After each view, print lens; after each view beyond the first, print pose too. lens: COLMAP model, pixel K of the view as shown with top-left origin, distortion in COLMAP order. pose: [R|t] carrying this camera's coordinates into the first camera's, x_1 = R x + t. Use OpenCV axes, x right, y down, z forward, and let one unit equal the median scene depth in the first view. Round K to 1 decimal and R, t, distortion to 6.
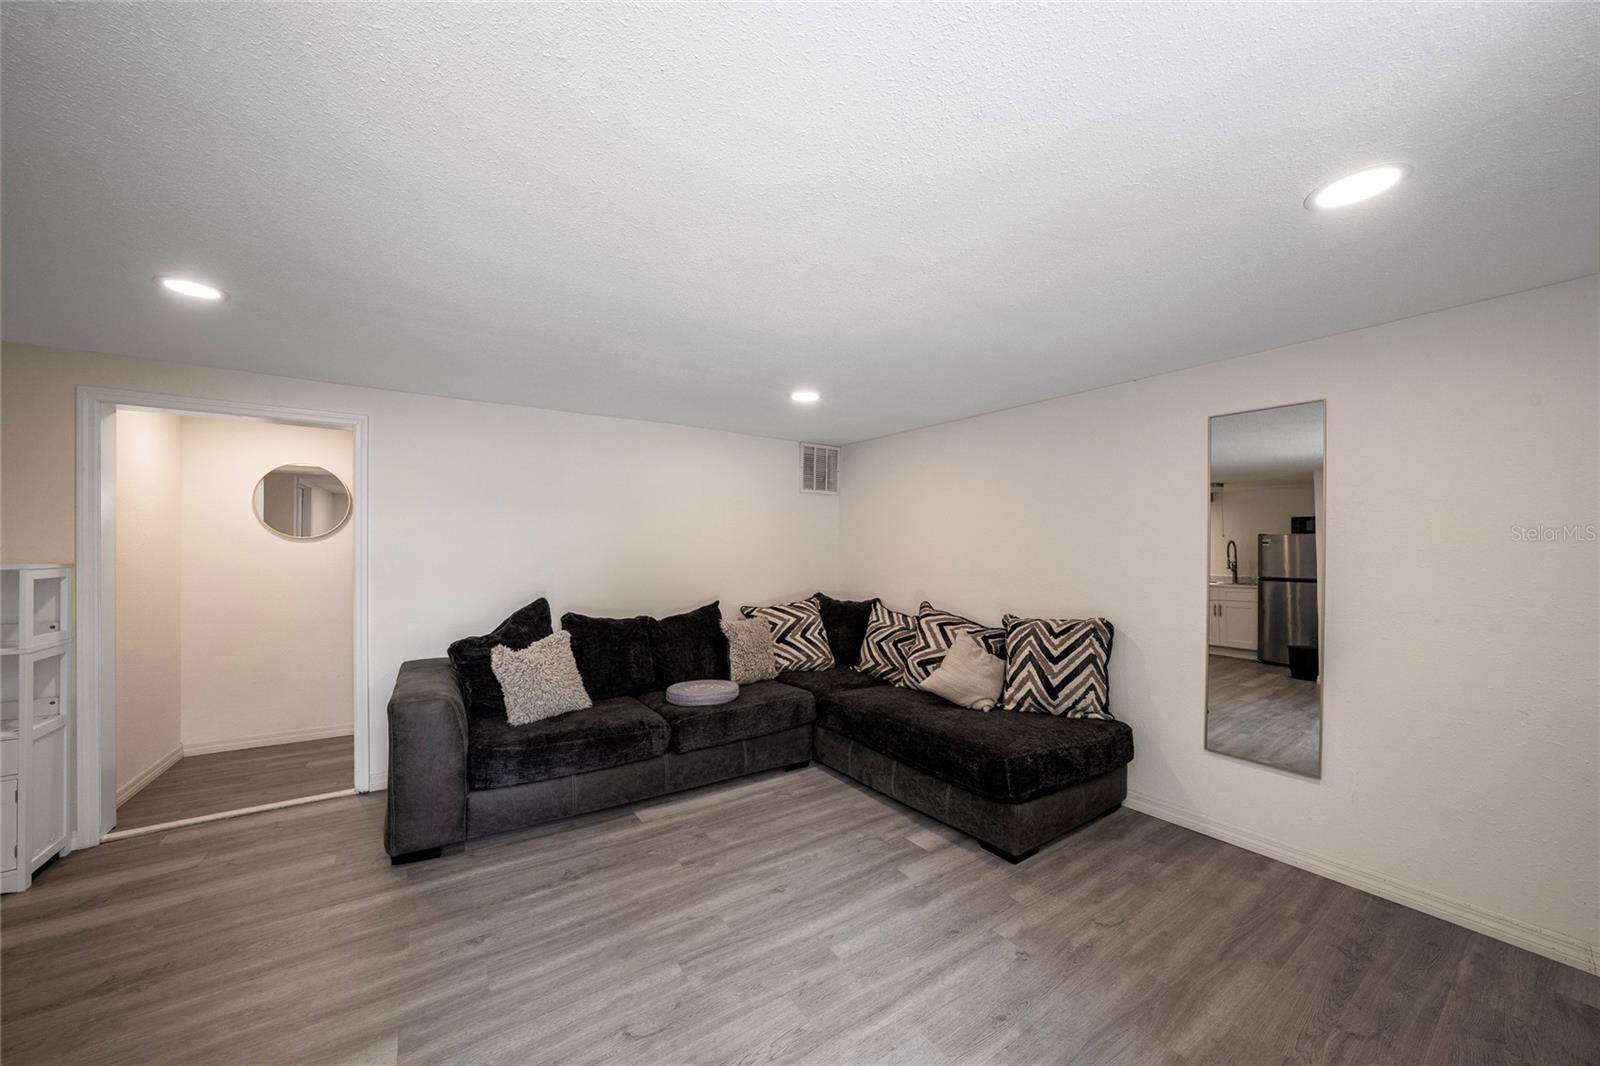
lens RADIAL K [[547.3, 0, 793.9], [0, 547.3, 541.5], [0, 0, 1]] dist [-0.000771, 0.000064]
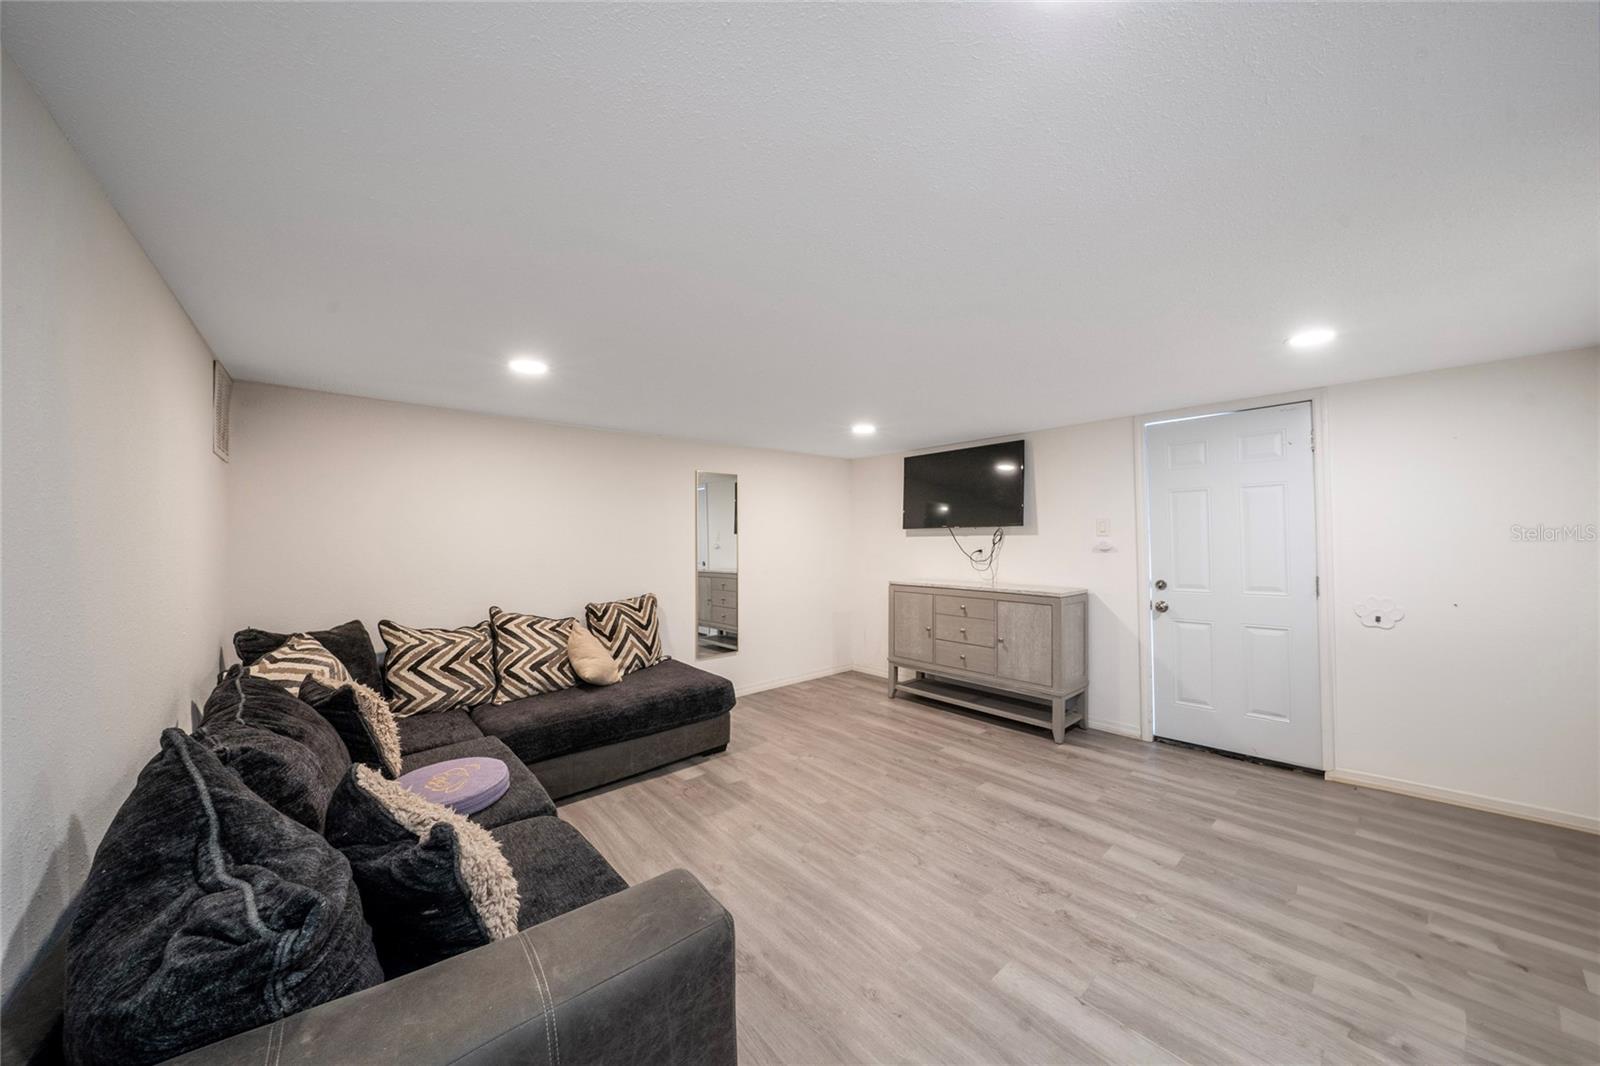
lens RADIAL K [[547.3, 0, 793.9], [0, 547.3, 541.5], [0, 0, 1]] dist [-0.000771, 0.000064]
pose [[-0.114542, 0.002108, 0.993416, -0.909569], [-0.006243, 0.999976, -0.002842, 0.003634], [-0.993399, -0.006527, -0.114526, 0.777373]]
